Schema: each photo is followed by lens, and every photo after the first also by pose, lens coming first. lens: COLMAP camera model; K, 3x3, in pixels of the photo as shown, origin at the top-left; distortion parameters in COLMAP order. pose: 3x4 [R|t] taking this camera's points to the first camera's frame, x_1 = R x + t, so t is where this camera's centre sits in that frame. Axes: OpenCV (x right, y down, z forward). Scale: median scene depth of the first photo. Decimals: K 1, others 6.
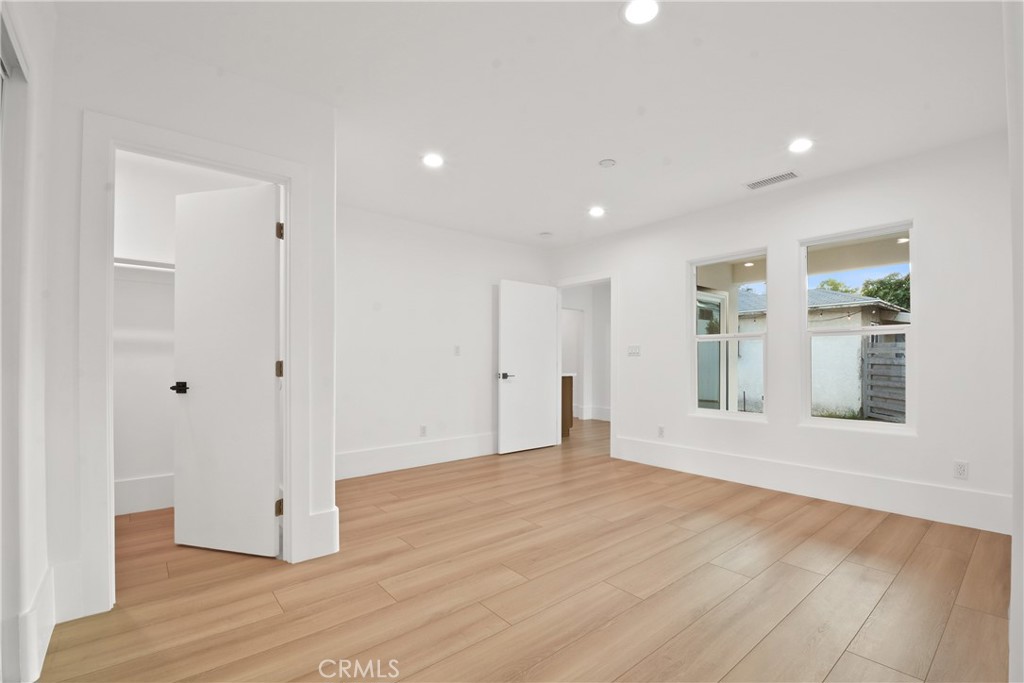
lens RADIAL K [[454.2, 0, 522.7], [0, 454.2, 354.2], [0, 0, 1]] dist [0.003030, -0.015469]
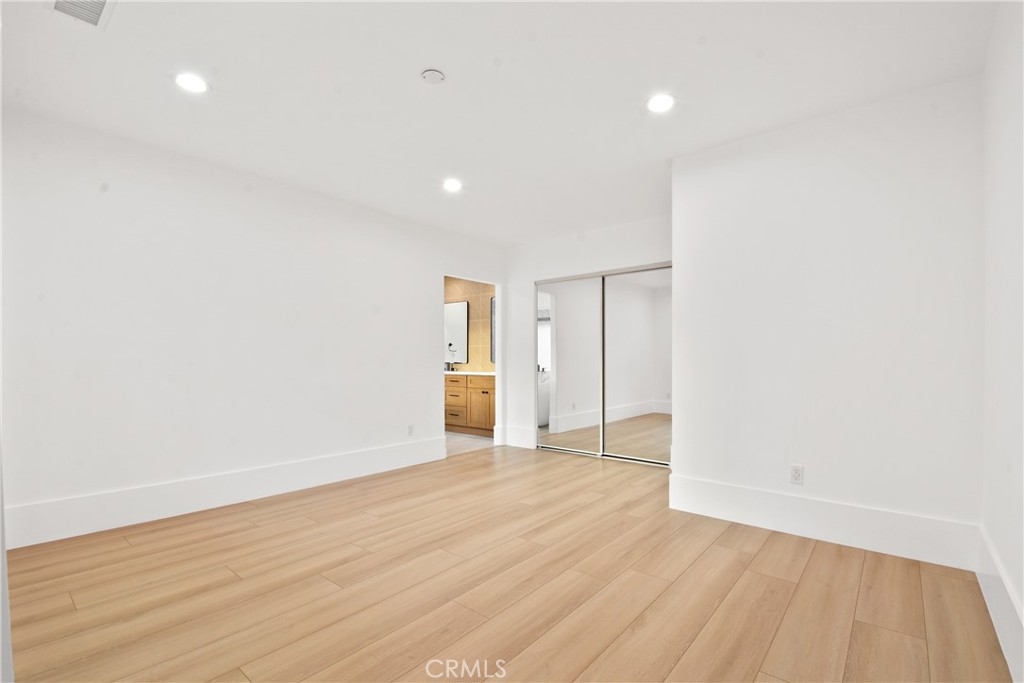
lens RADIAL K [[454.2, 0, 522.7], [0, 454.2, 354.2], [0, 0, 1]] dist [0.003030, -0.015469]
pose [[-0.986142, -0.000043, -0.165905, 0.186929], [0.005824, 0.999375, -0.034875, 0.036323], [0.165802, -0.035358, -0.985525, 1.916223]]
